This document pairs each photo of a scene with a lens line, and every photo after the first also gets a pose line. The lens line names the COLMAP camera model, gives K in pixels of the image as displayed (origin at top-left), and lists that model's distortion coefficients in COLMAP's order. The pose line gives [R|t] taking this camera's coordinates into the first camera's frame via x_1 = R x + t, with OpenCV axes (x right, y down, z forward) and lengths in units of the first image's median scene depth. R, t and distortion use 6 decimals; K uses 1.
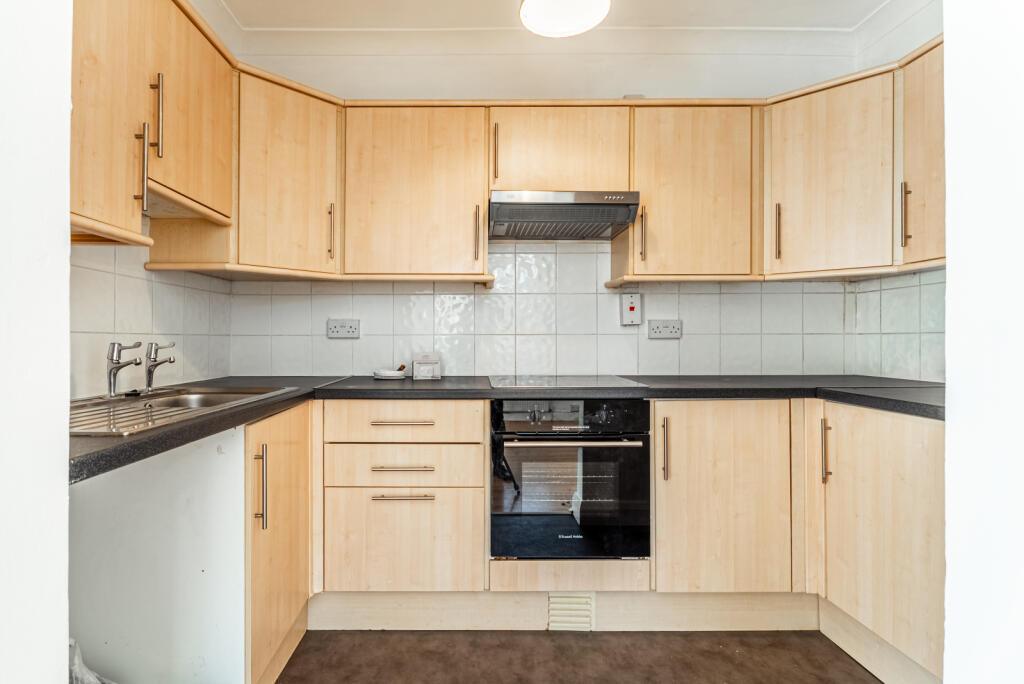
lens RADIAL K [[458.1, 0, 512.1], [0, 458.1, 340.2], [0, 0, 1]] dist [0.002945, 0.000370]
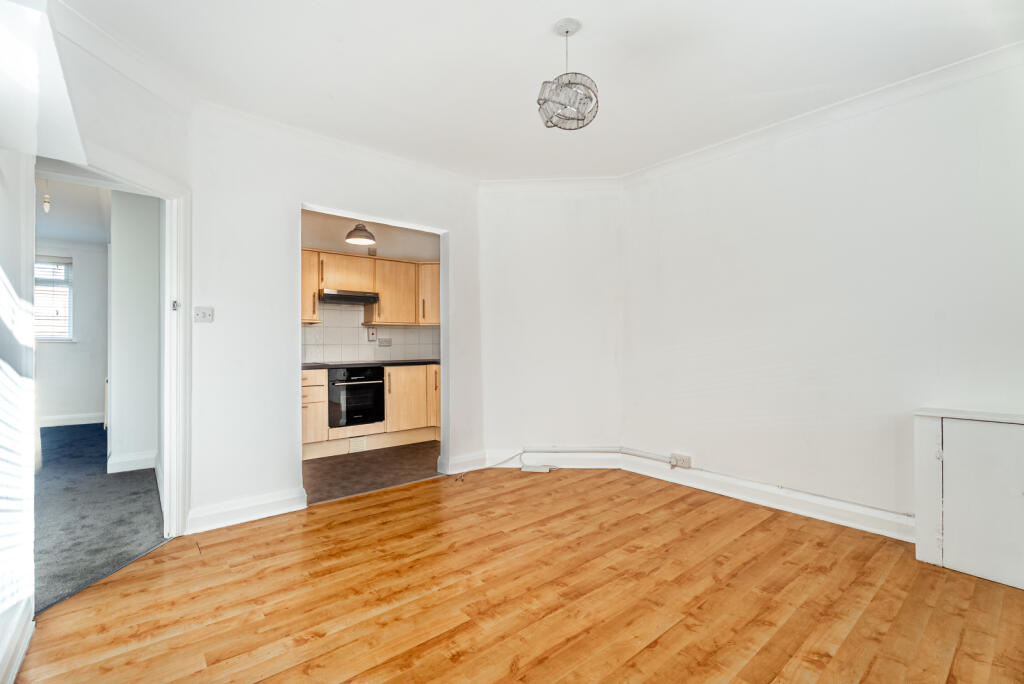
lens RADIAL K [[458.1, 0, 512.5], [0, 458.1, 343.7], [0, 0, 1]] dist [0.002945, 0.000370]
pose [[0.771214, 0.000095, 0.636576, -0.831428], [0.001765, 0.999996, -0.002288, -0.009396], [-0.636573, 0.002888, 0.771211, -1.592707]]
